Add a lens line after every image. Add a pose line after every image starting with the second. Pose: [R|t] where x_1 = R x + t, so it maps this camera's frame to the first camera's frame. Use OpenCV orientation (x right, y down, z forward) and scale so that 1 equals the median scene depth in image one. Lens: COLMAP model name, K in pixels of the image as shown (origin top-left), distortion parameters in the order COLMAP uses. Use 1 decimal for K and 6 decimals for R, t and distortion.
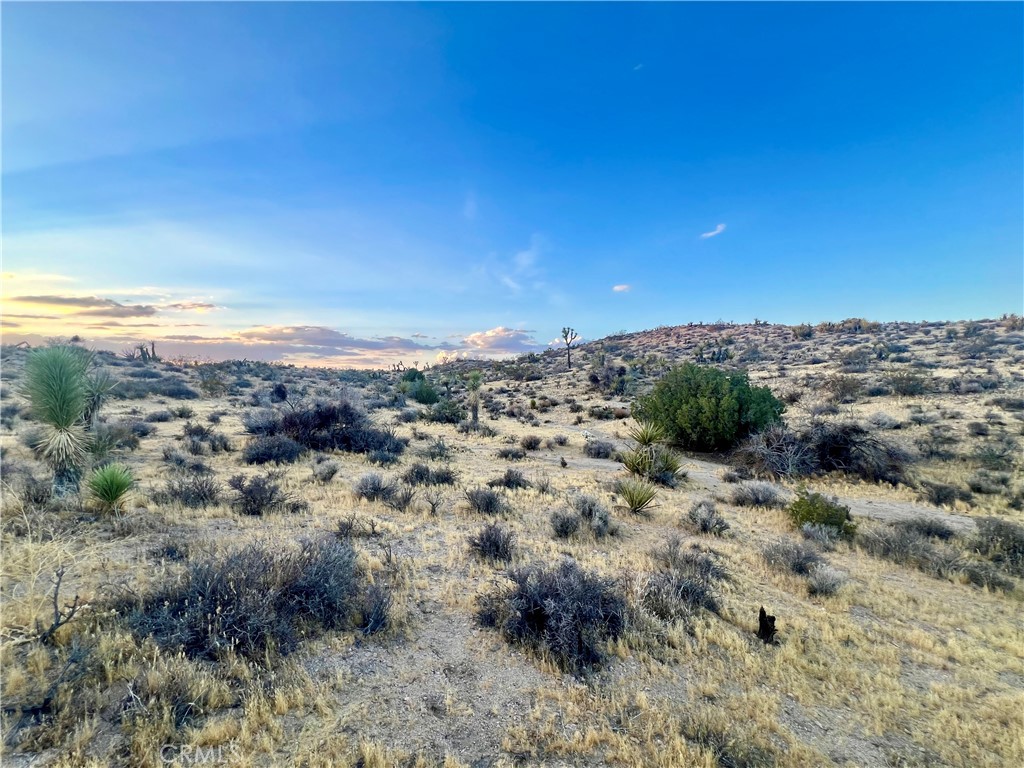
lens RADIAL K [[410.3, 0, 507.5], [0, 410.3, 381.7], [0, 0, 1]] dist [-0.002888, 0.000699]
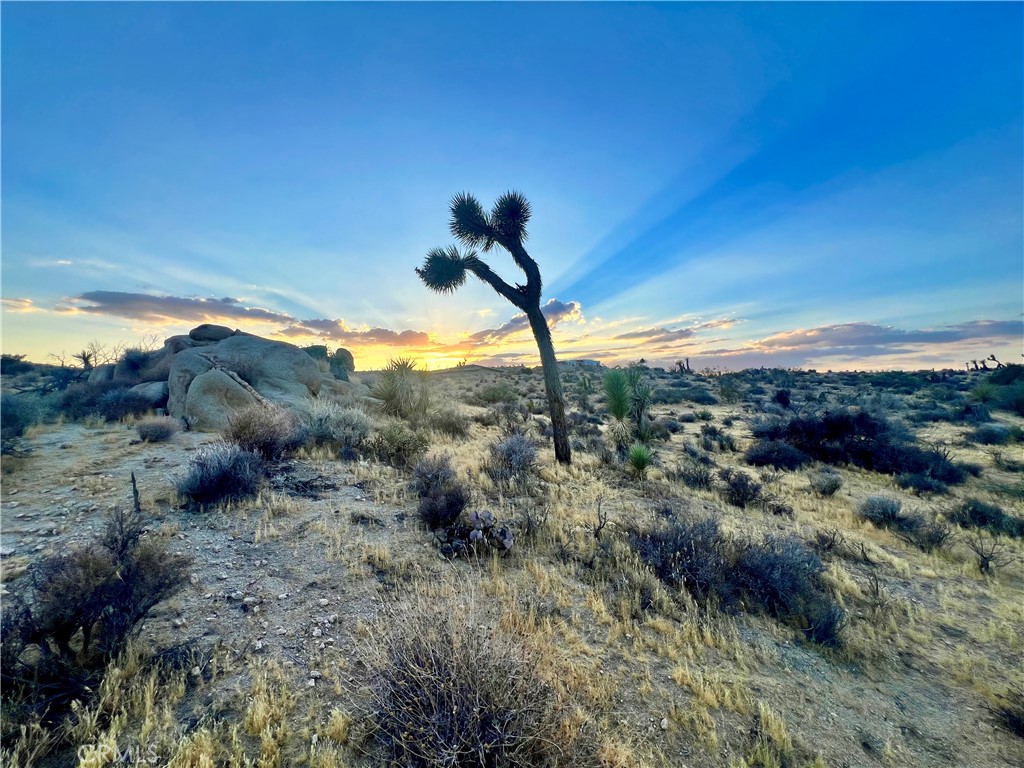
lens RADIAL K [[410.3, 0, 503.8], [0, 410.3, 389.4], [0, 0, 1]] dist [-0.002888, 0.000699]
pose [[0.406561, -0.017023, -0.913465, 0.101968], [0.015629, 0.999810, -0.011676, 0.007297], [0.913490, -0.009529, 0.406750, -0.022948]]
